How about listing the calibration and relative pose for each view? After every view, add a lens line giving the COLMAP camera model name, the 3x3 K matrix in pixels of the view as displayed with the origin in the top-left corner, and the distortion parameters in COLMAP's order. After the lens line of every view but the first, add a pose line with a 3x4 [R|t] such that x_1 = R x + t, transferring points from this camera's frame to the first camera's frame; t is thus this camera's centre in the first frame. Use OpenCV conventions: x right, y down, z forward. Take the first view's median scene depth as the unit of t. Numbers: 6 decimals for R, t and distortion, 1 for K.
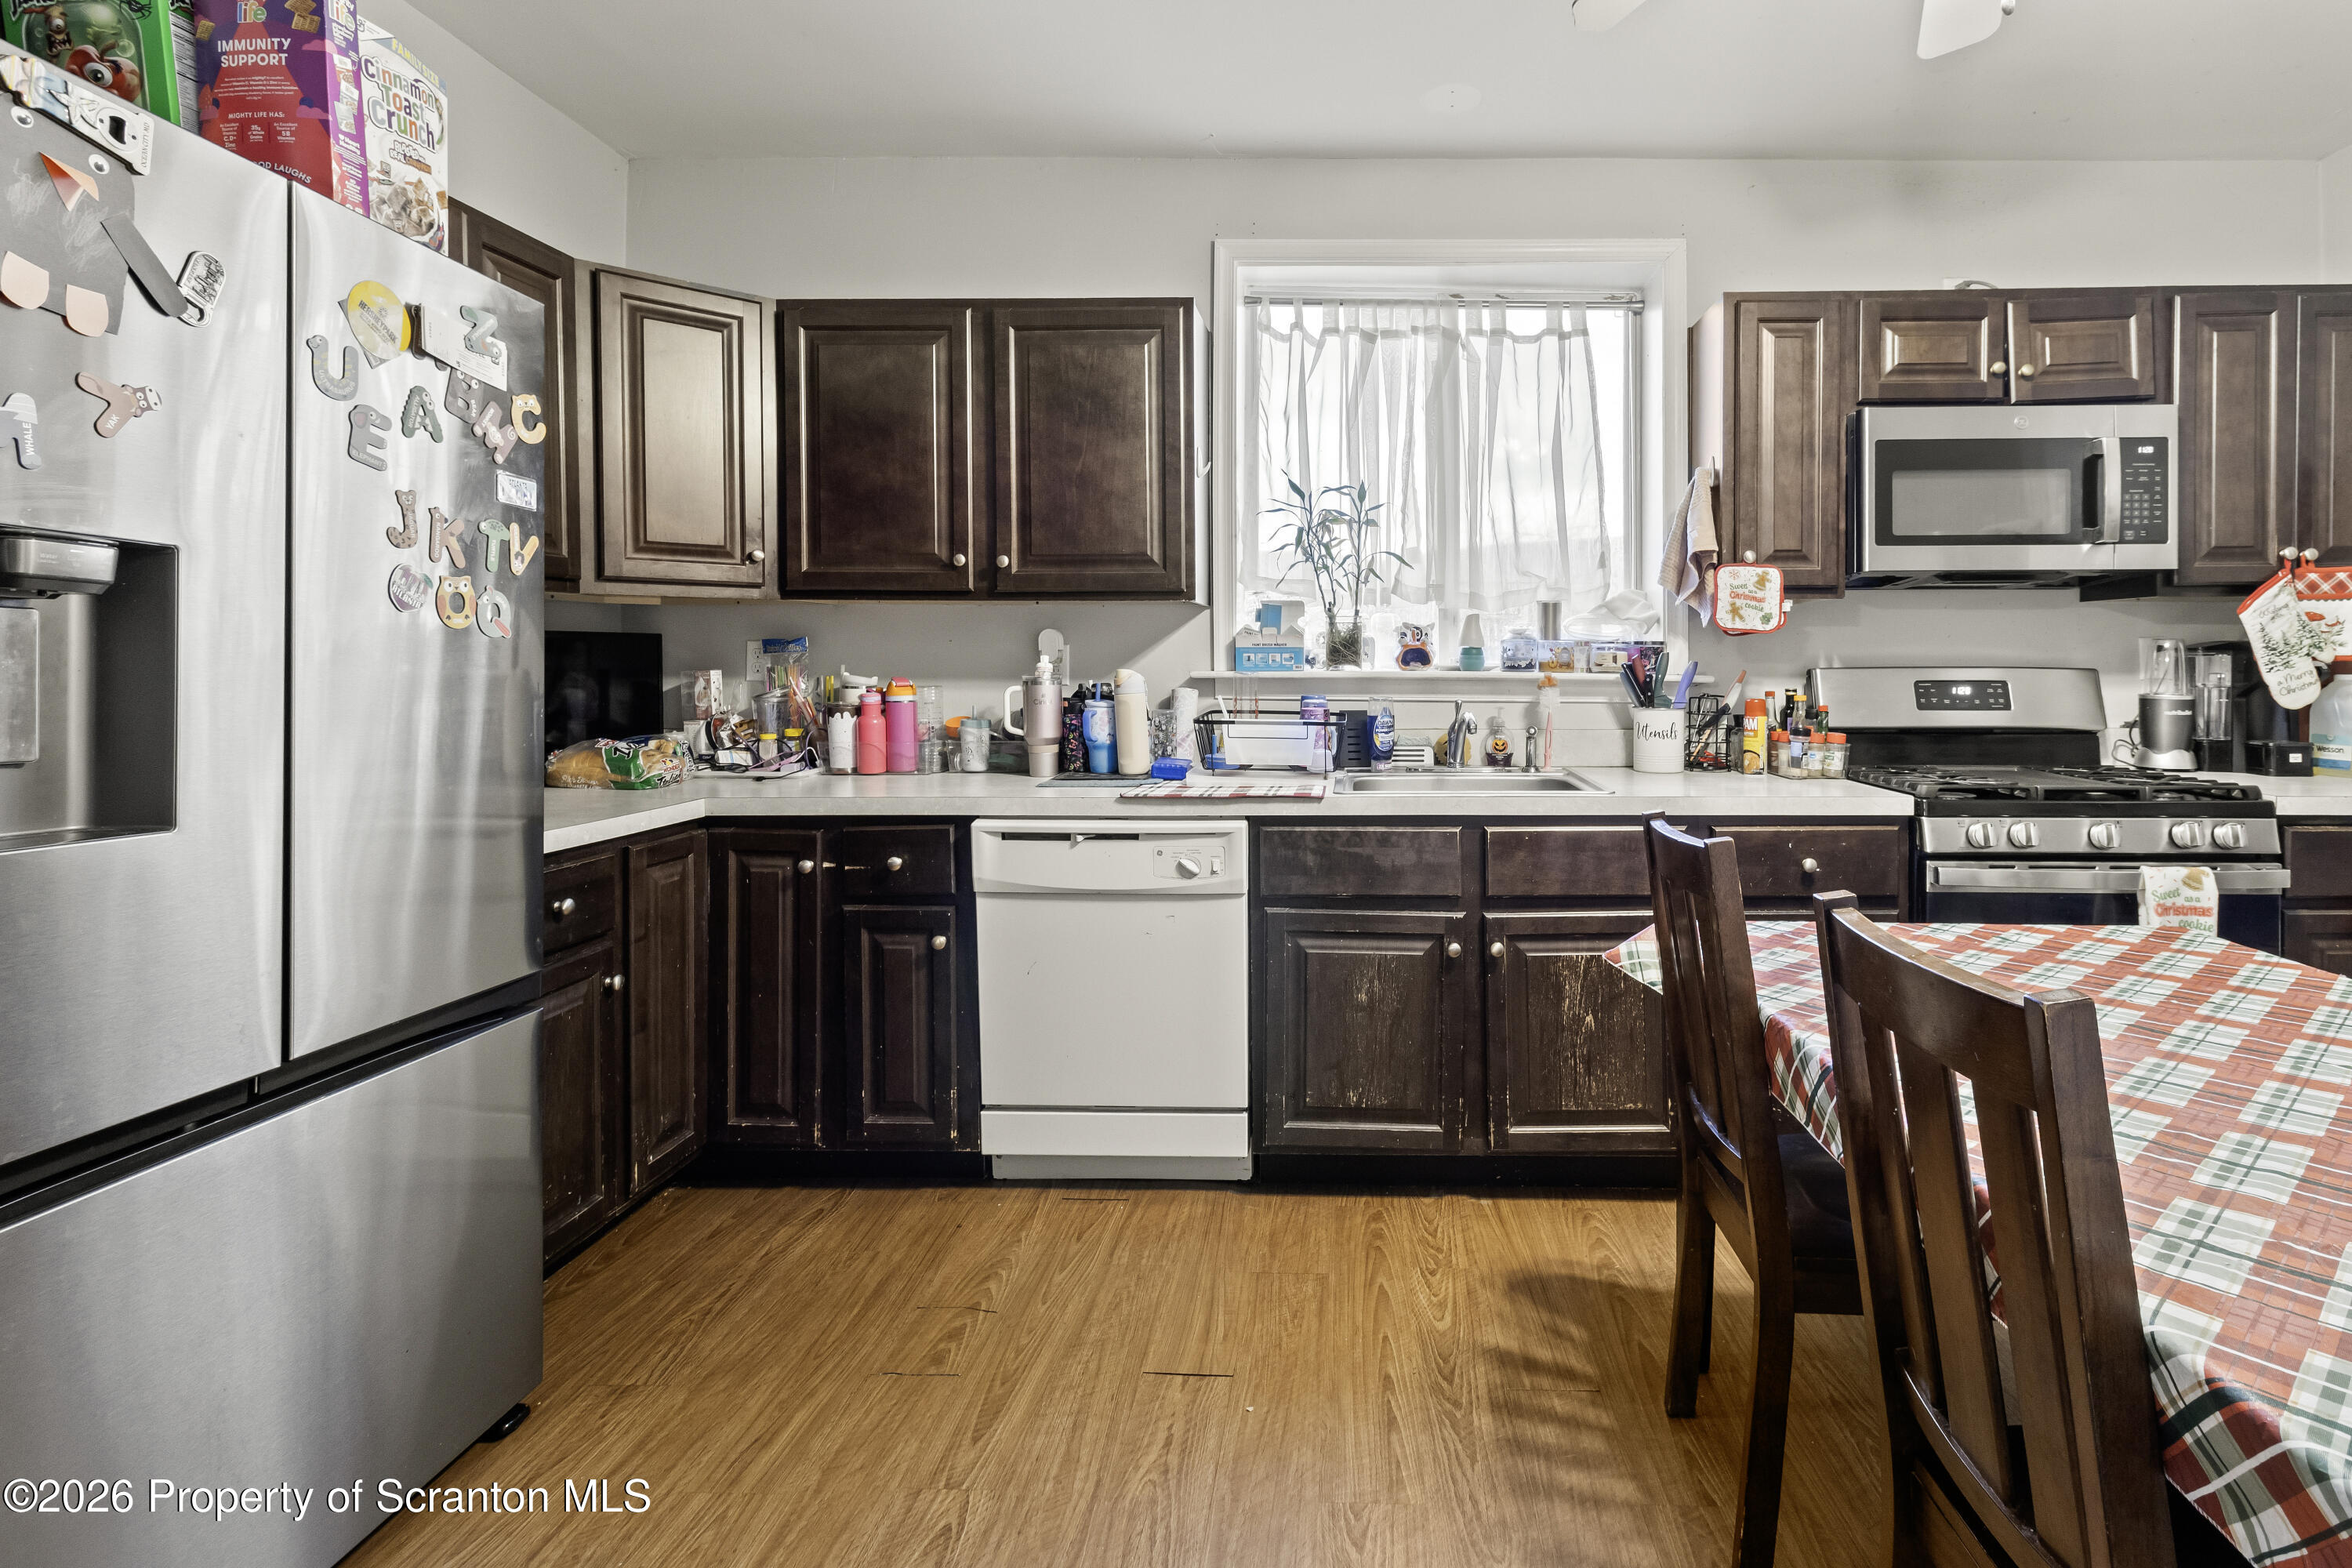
lens RADIAL K [[1435.3, 0, 1178.4], [0, 1435.3, 643.6], [0, 0, 1]] dist [0.007618, -0.000051]
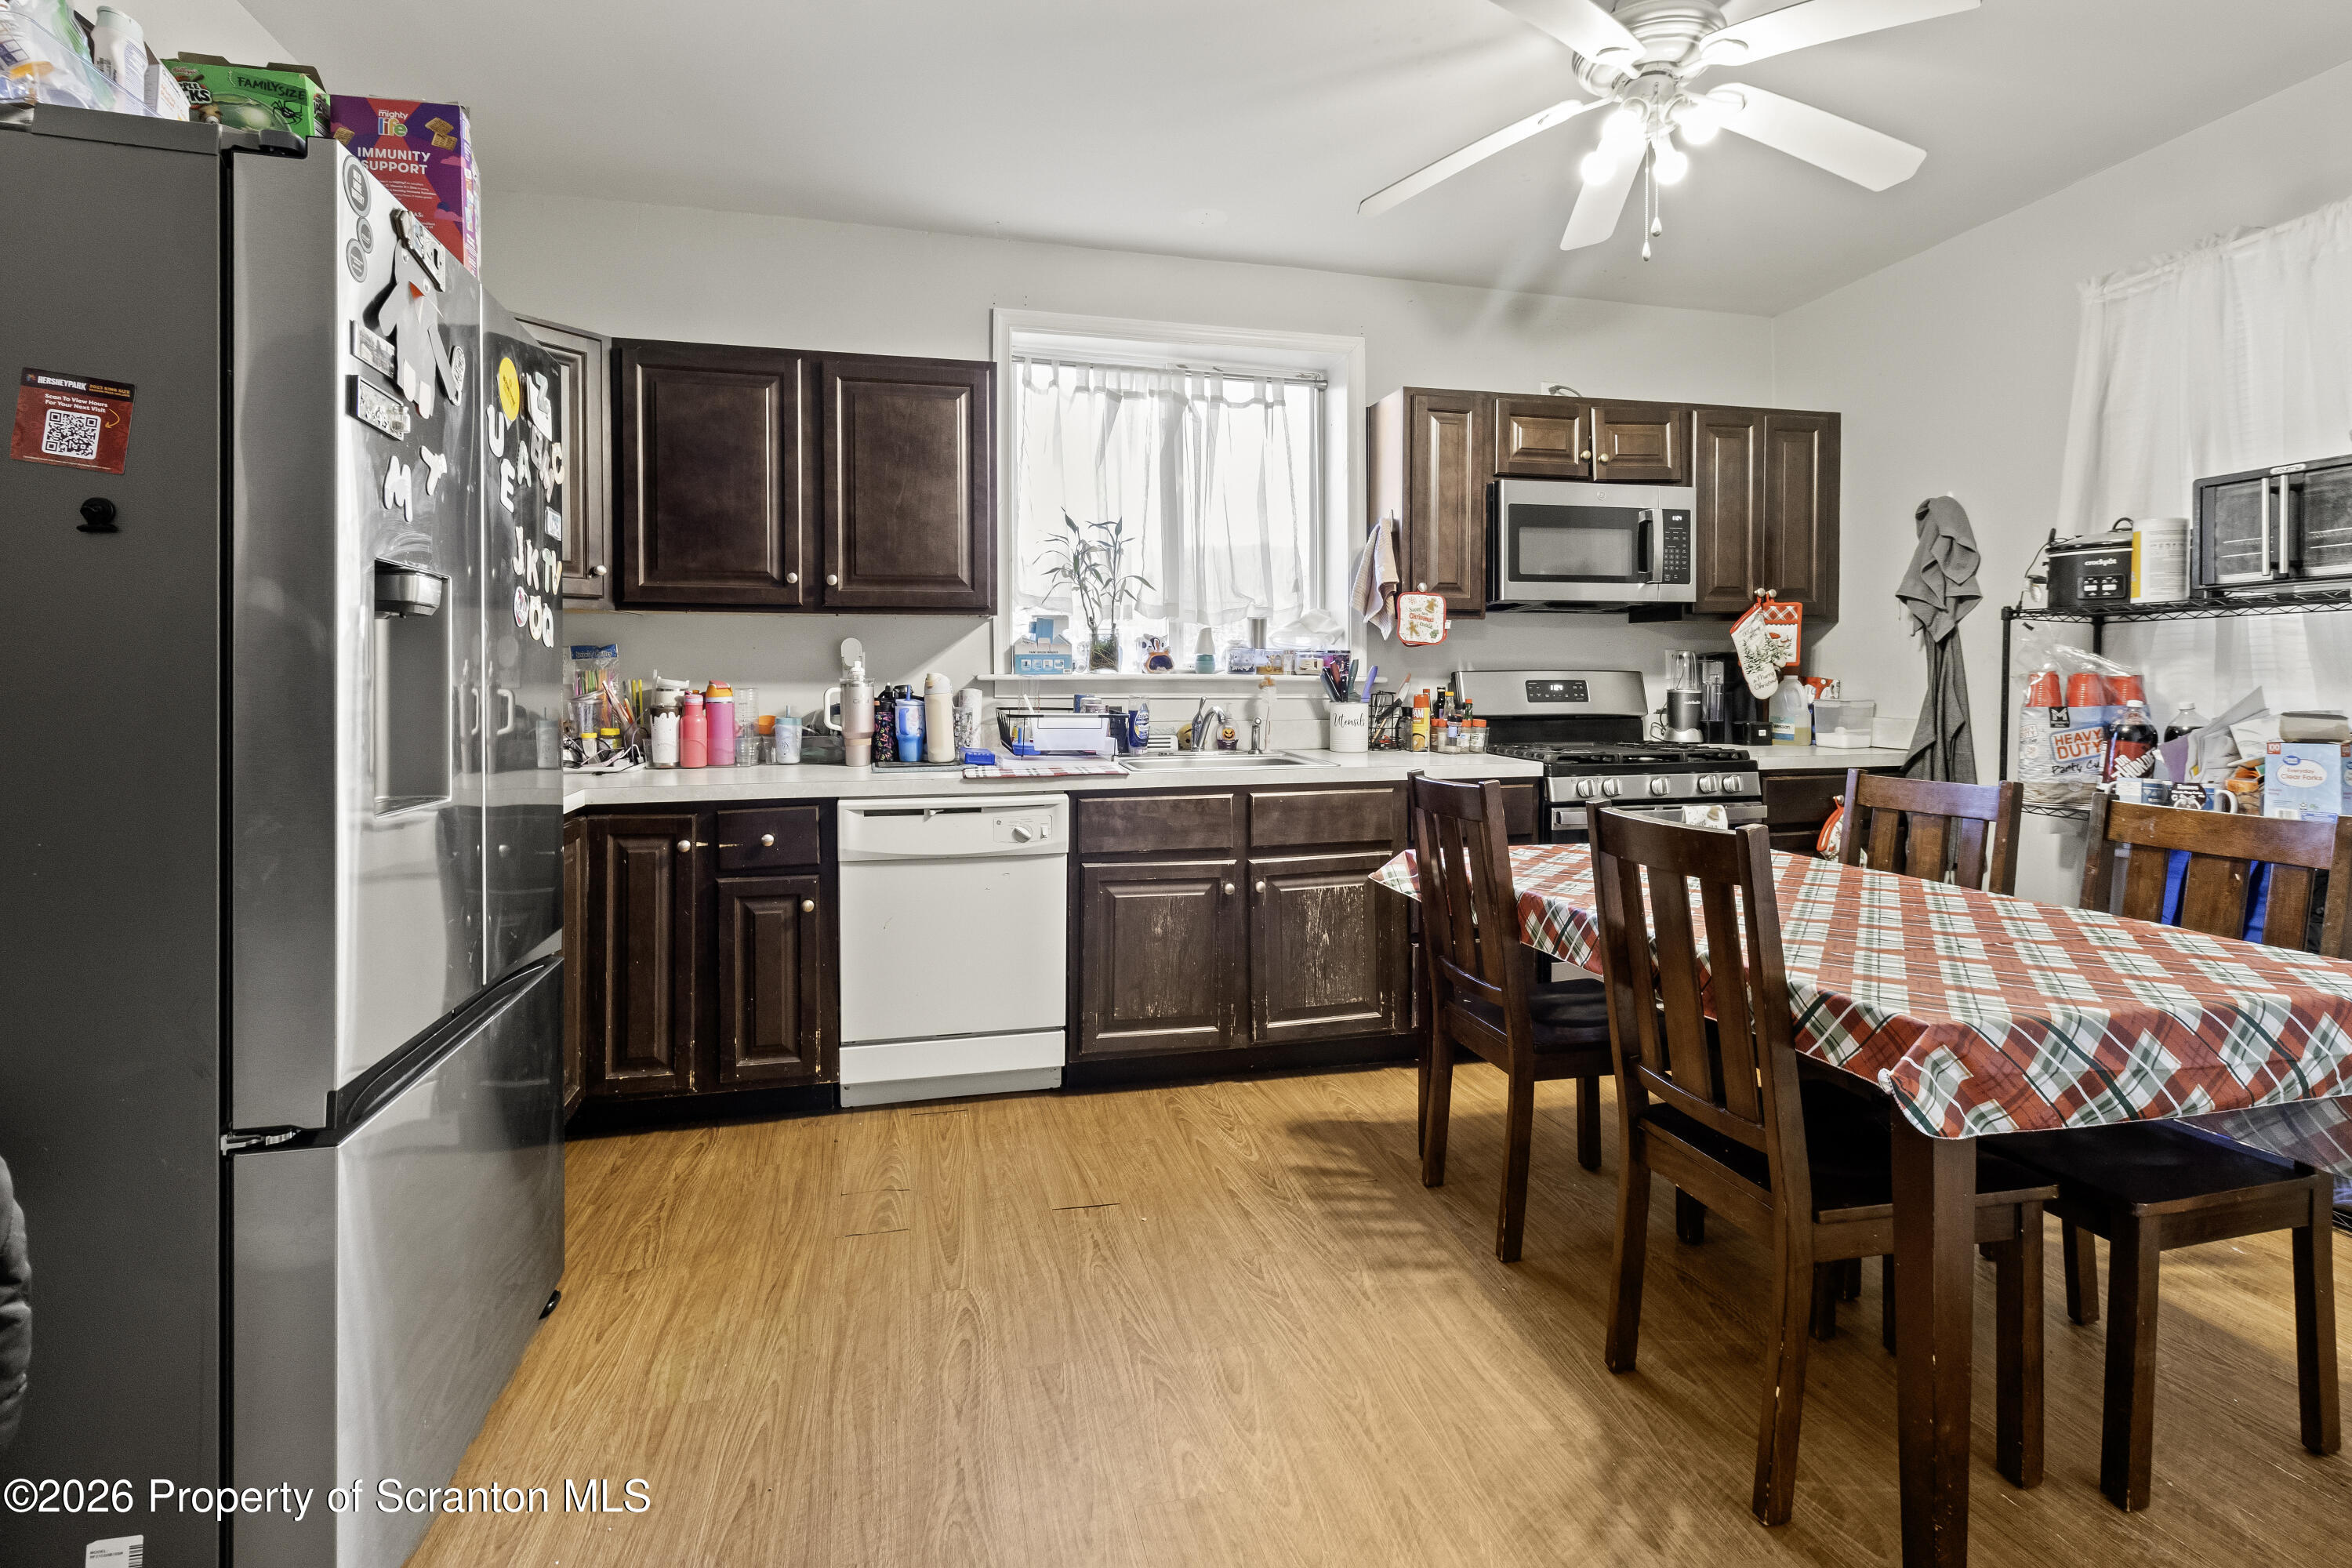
lens RADIAL K [[1435.3, 0, 1178.4], [0, 1435.3, 643.6], [0, 0, 1]] dist [0.007618, -0.000051]
pose [[0.953121, 0.004596, 0.302554, -0.224179], [-0.003701, 0.999987, -0.003532, -0.003098], [-0.302567, 0.002247, 0.953126, -0.202418]]
